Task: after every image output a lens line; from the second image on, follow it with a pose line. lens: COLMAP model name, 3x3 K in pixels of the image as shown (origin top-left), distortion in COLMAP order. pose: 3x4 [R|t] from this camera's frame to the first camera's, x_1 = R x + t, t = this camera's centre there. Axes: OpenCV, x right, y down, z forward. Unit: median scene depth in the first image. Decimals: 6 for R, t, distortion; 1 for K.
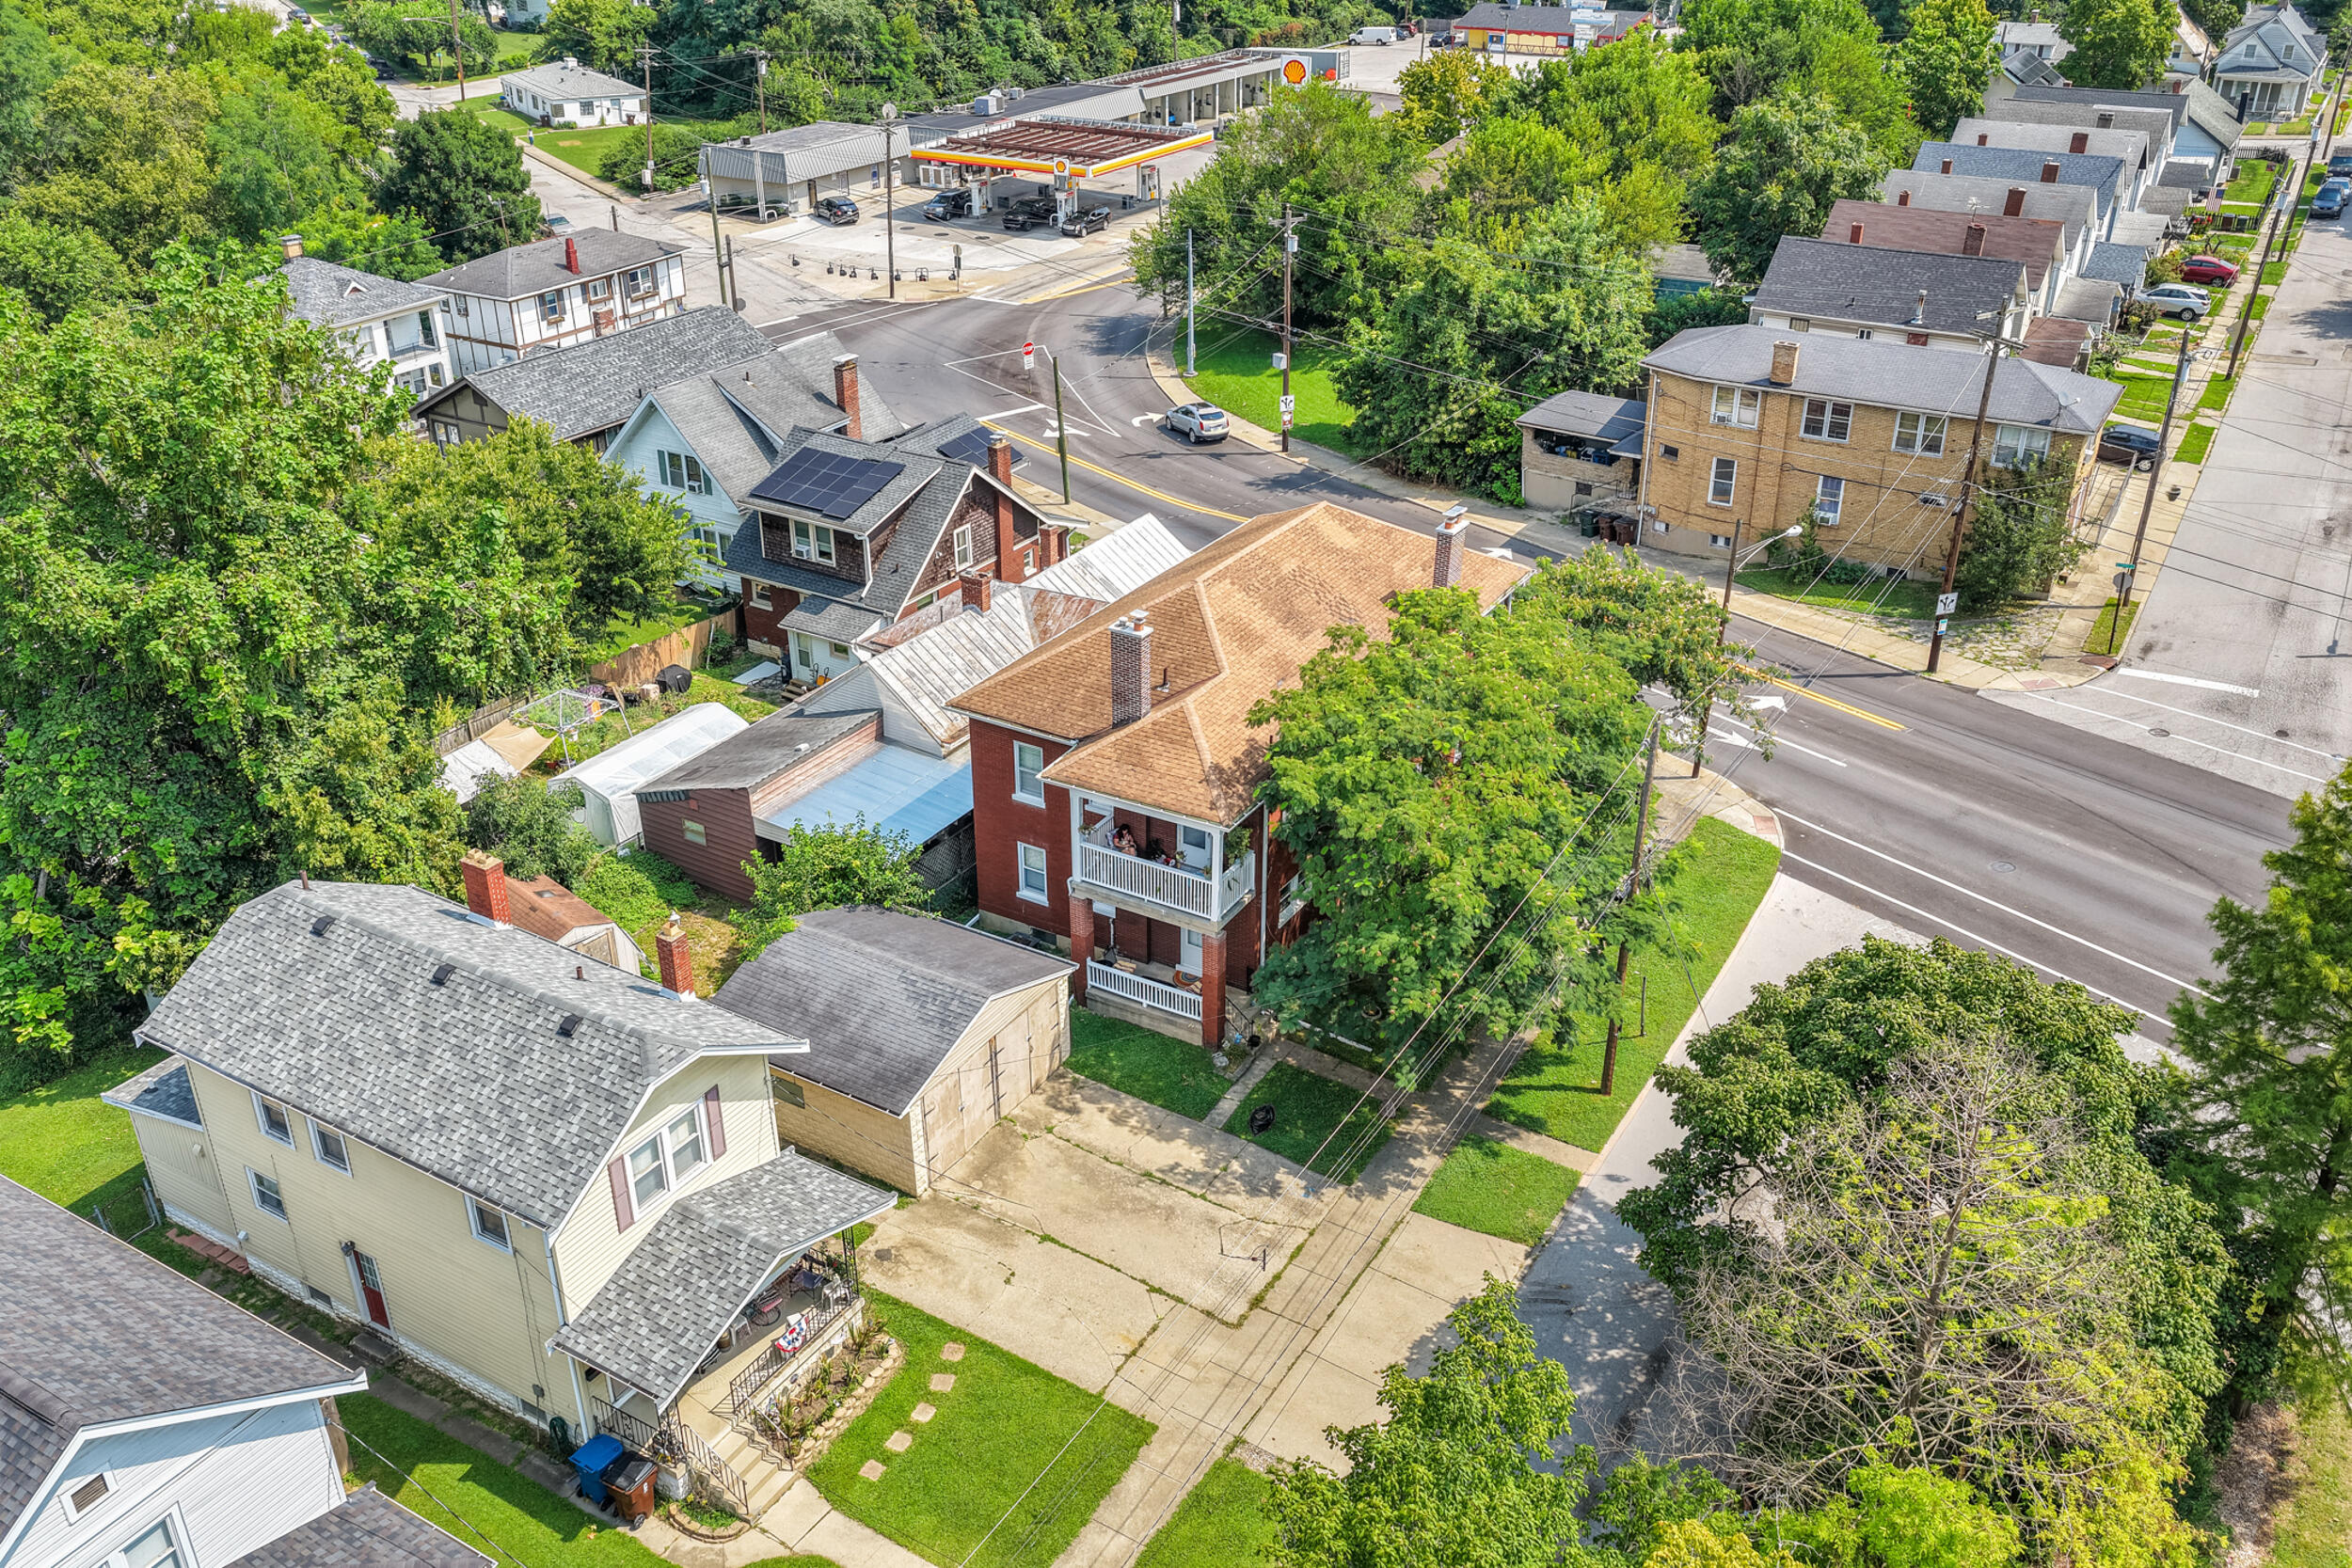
lens RADIAL K [[1960.7, 0, 1172.4], [0, 1960.7, 780.5], [0, 0, 1]] dist [0.000793, 0.005910]
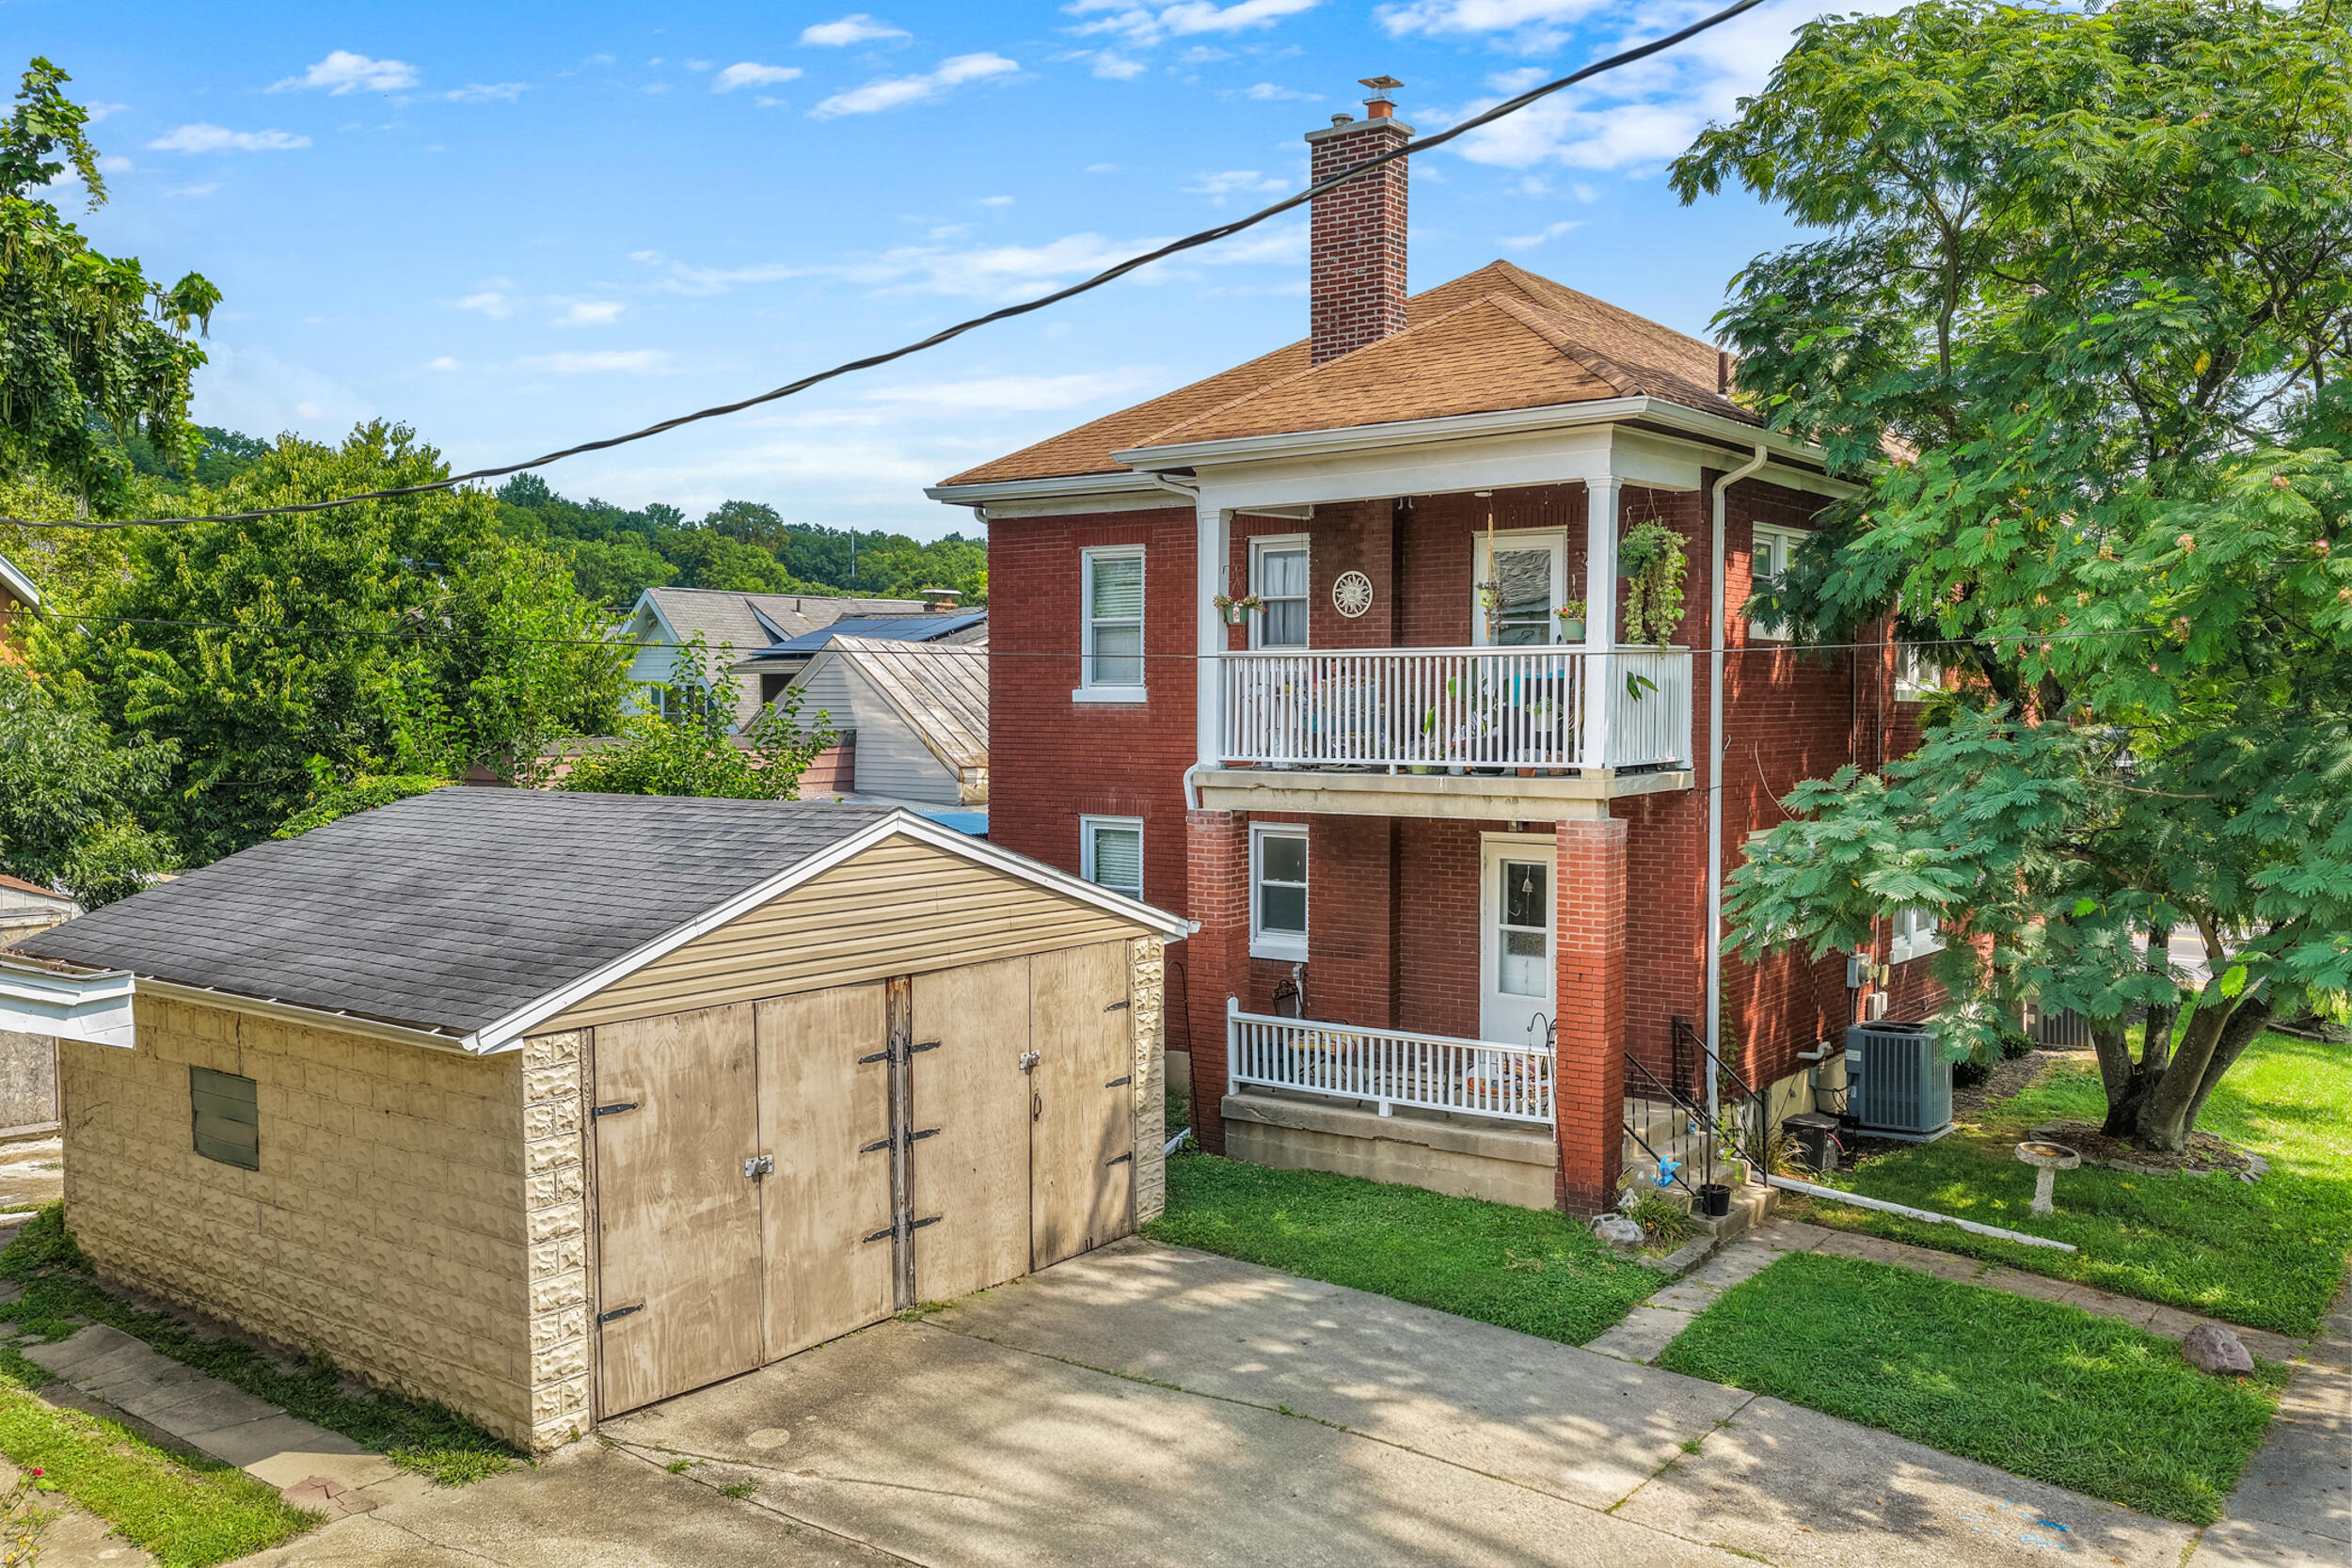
lens RADIAL K [[1960.7, 0, 1182.4], [0, 1960.7, 794.8], [0, 0, 1]] dist [0.000793, 0.005910]
pose [[0.994144, 0.007860, -0.107779, -0.012913], [-0.052823, 0.905427, -0.421202, 0.218580], [0.094275, 0.424429, 0.900540, 0.667981]]
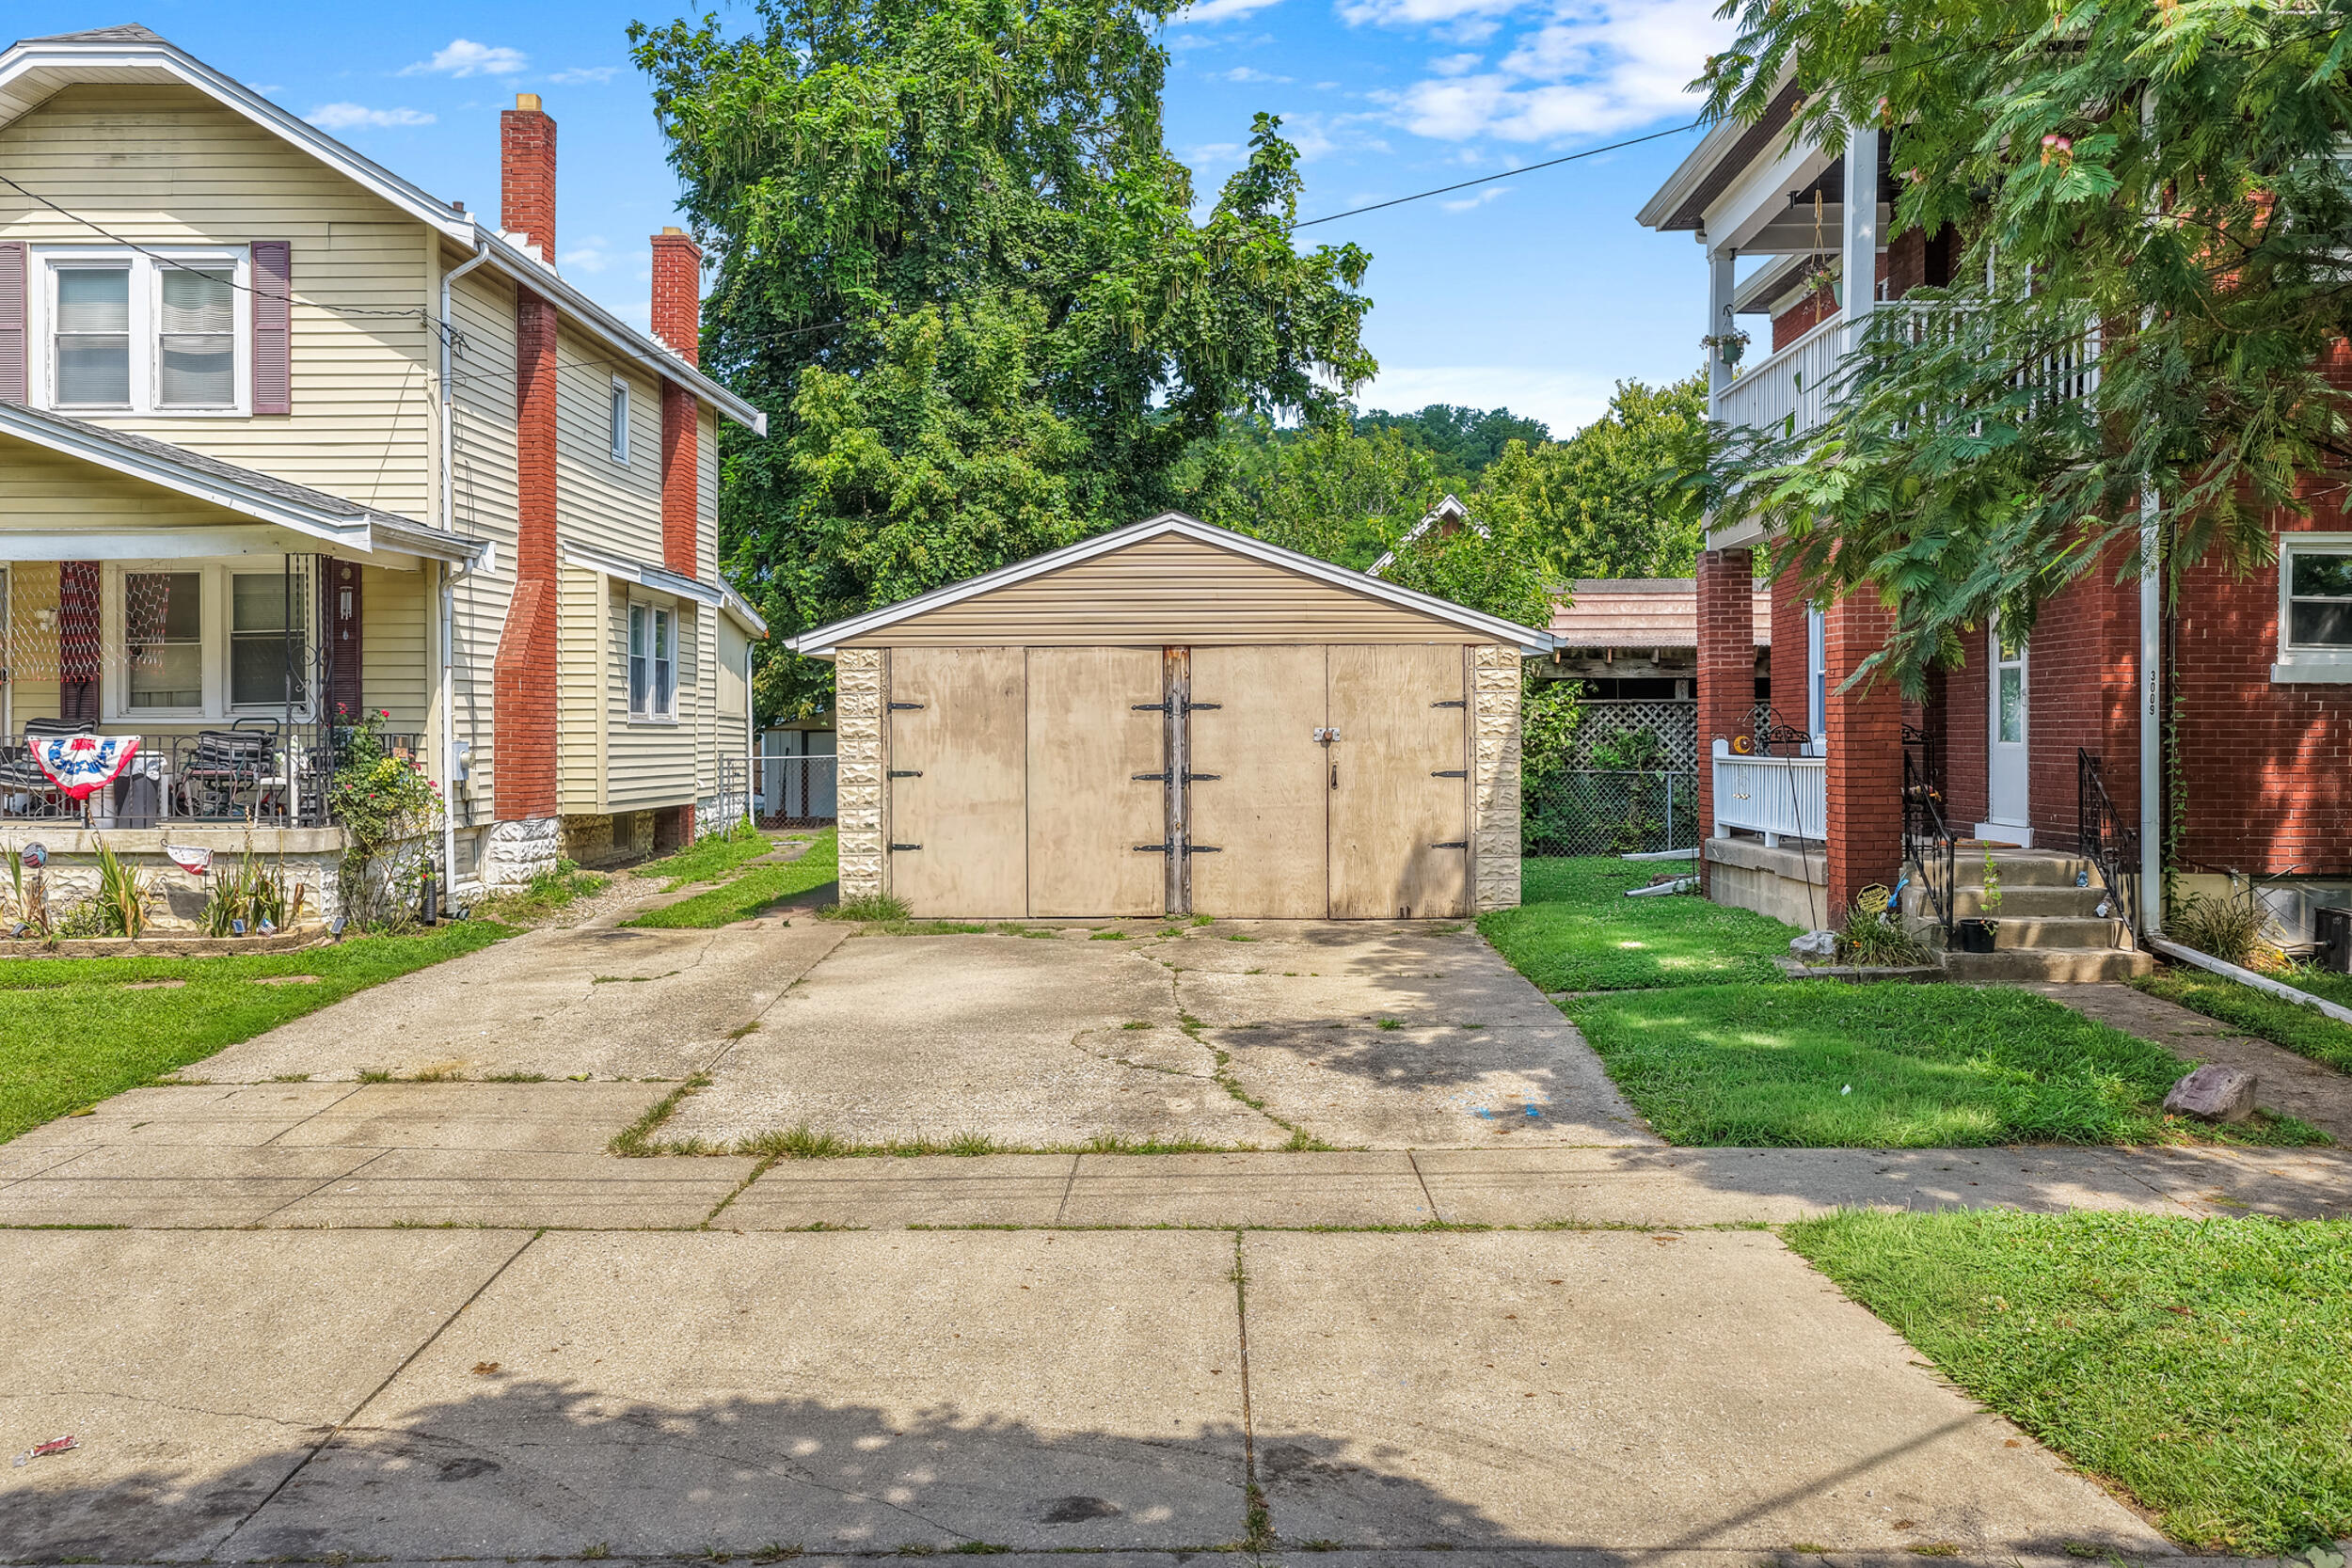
lens RADIAL K [[1960.7, 0, 1176.3], [0, 1960.7, 772.8], [0, 0, 1]] dist [0.000793, 0.005910]
pose [[0.494515, 0.018808, -0.868966, 0.232685], [-0.409266, 0.887034, -0.213708, 0.221999], [0.766783, 0.461320, 0.446349, 0.784517]]
